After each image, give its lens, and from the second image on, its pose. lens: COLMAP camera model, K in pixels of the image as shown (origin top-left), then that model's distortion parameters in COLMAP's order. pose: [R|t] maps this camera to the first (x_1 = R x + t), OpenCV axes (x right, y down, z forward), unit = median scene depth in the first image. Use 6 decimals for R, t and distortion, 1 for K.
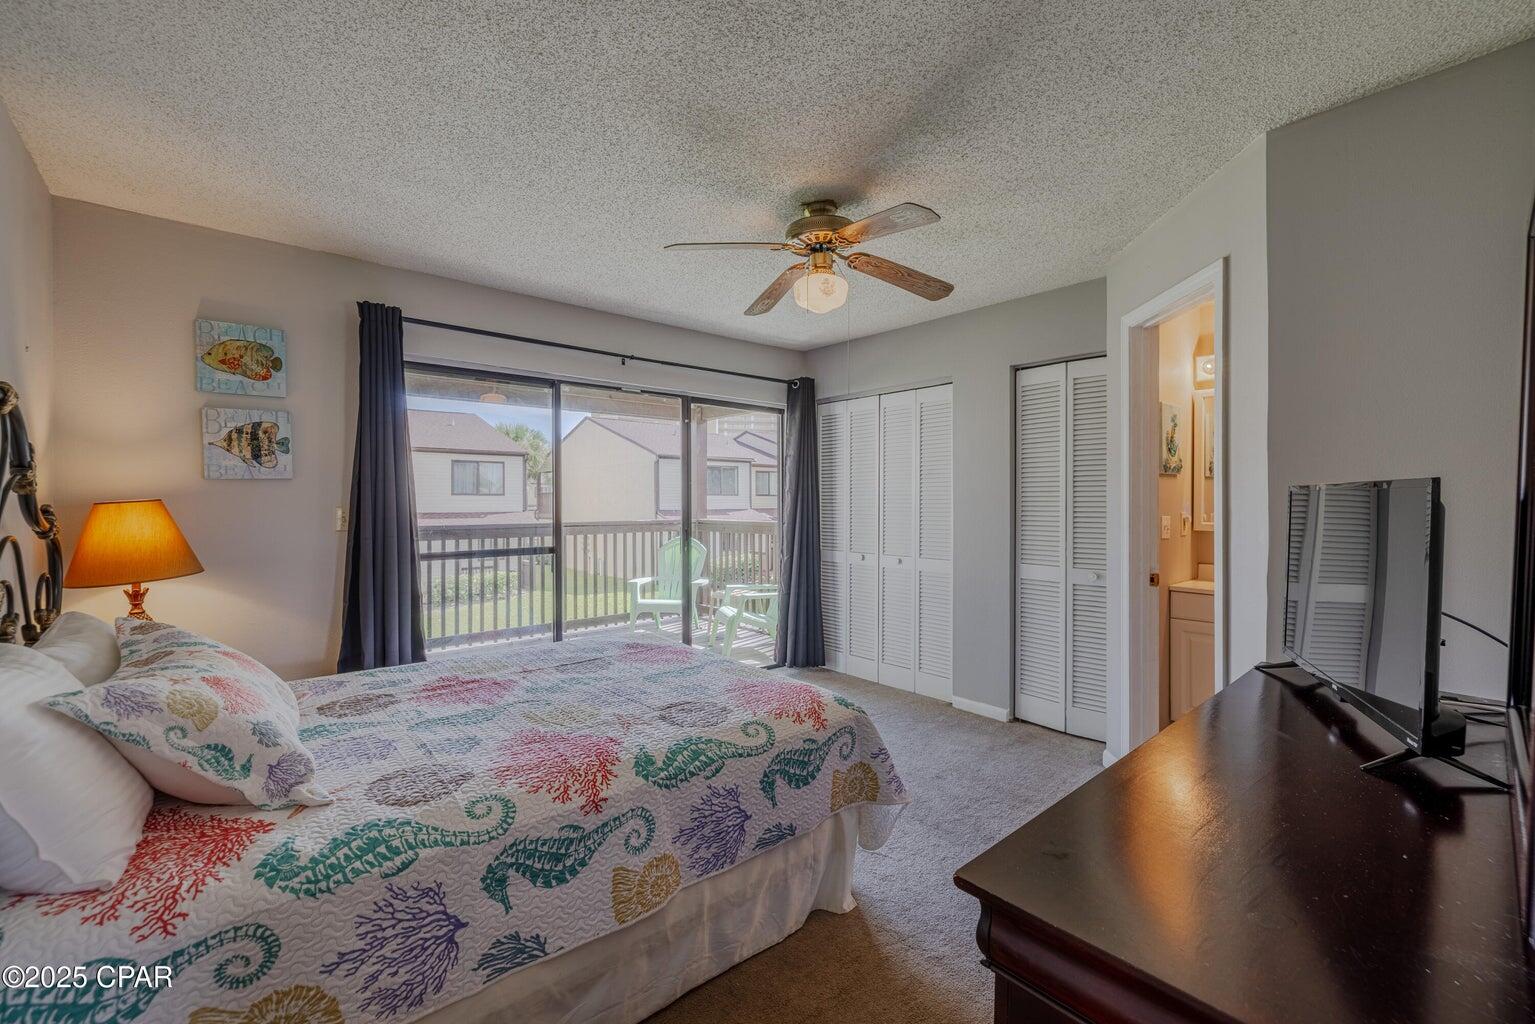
lens RADIAL K [[654.9, 0, 761.1], [0, 654.9, 503.5], [0, 0, 1]] dist [0.001921, 0.000207]
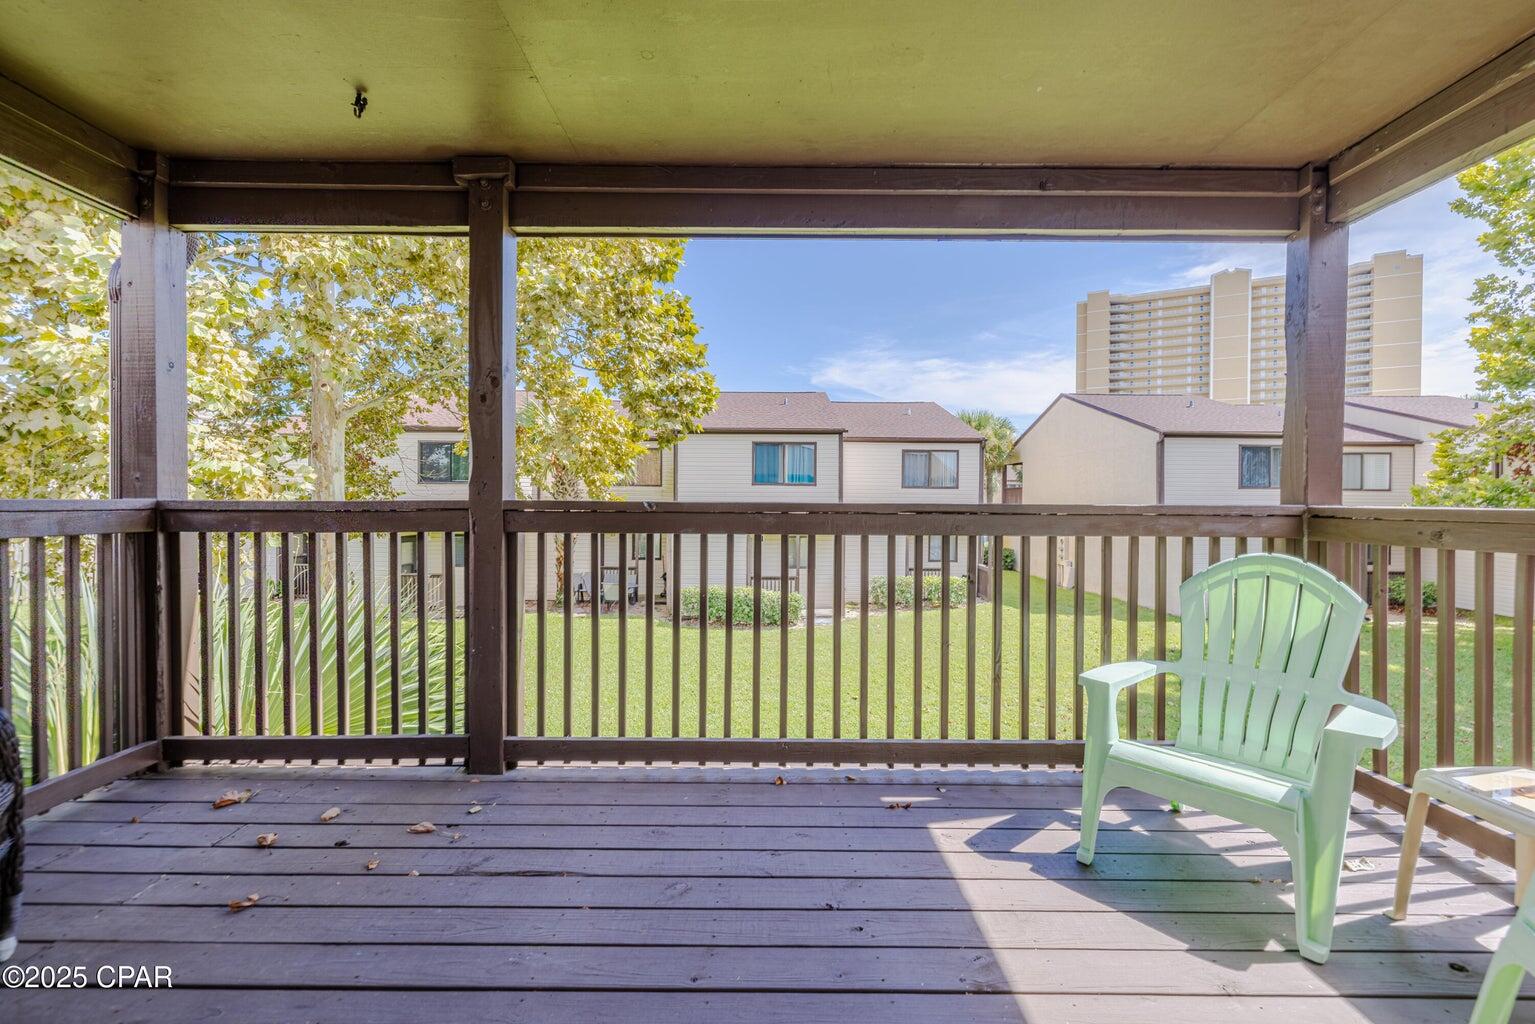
lens RADIAL K [[654.9, 0, 761.1], [0, 654.9, 503.5], [0, 0, 1]] dist [0.001921, 0.000207]
pose [[0.763333, 0.011085, -0.645910, -0.028528], [-0.011841, 0.999925, 0.003167, 0.007395], [0.645897, 0.005231, 0.763407, 0.164400]]
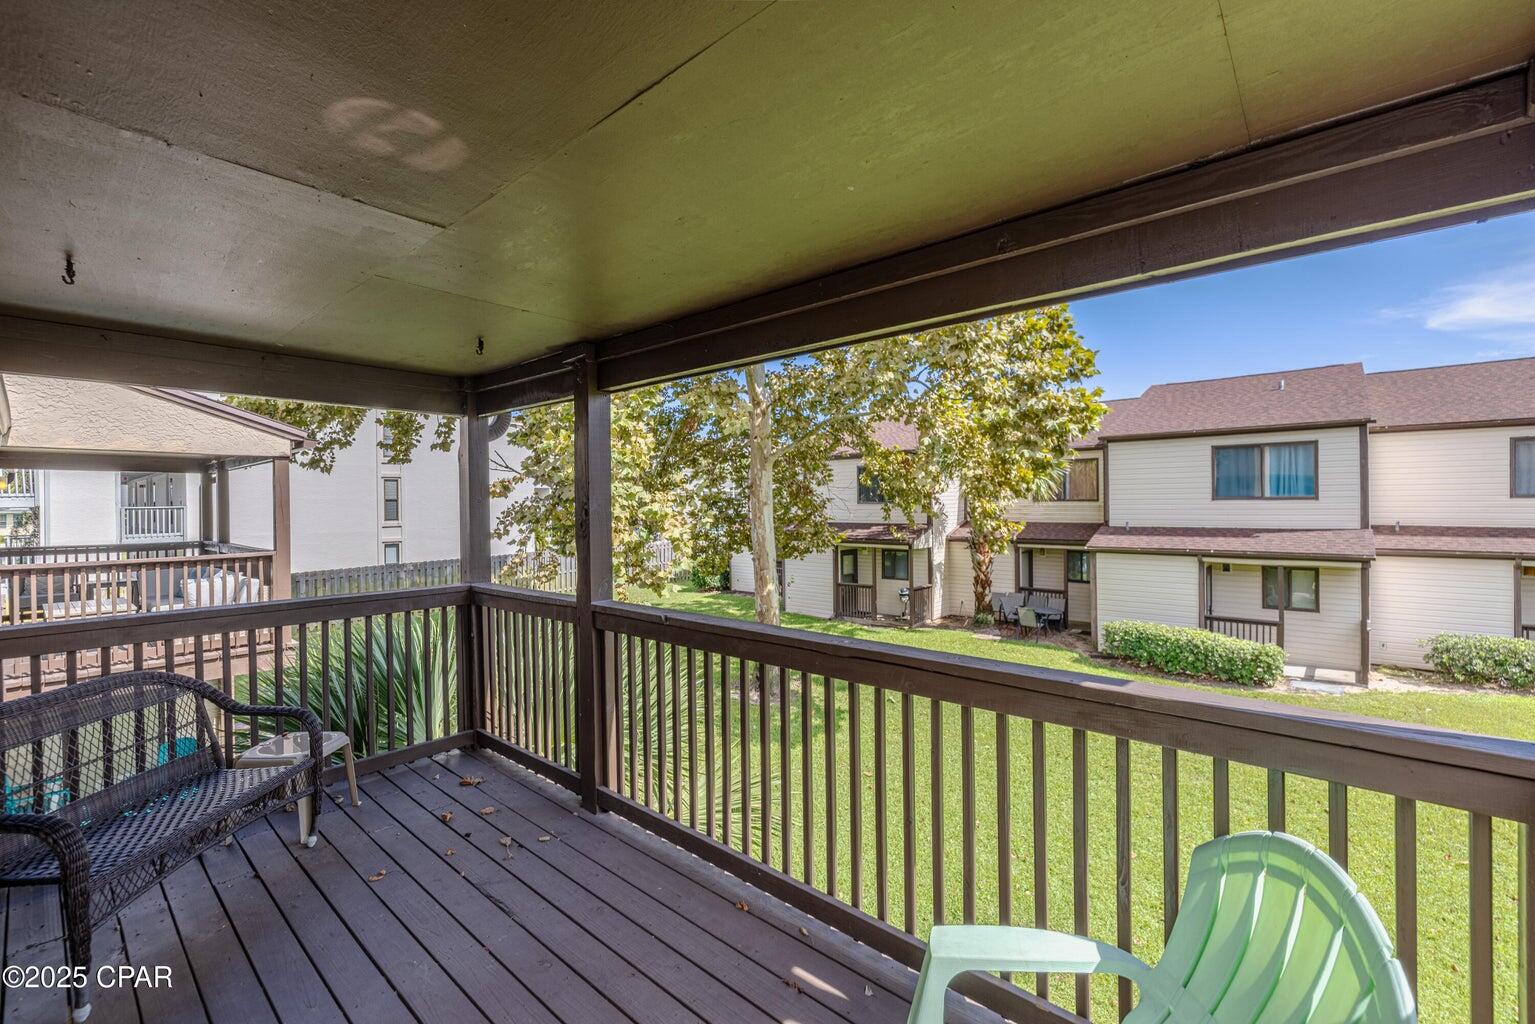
lens RADIAL K [[654.9, 0, 761.1], [0, 654.9, 503.5], [0, 0, 1]] dist [0.001921, 0.000207]
pose [[0.140352, 0.005656, -0.990085, 0.012845], [0.006249, 0.999959, 0.006599, -0.014289], [0.990082, -0.007113, 0.140311, 0.235517]]
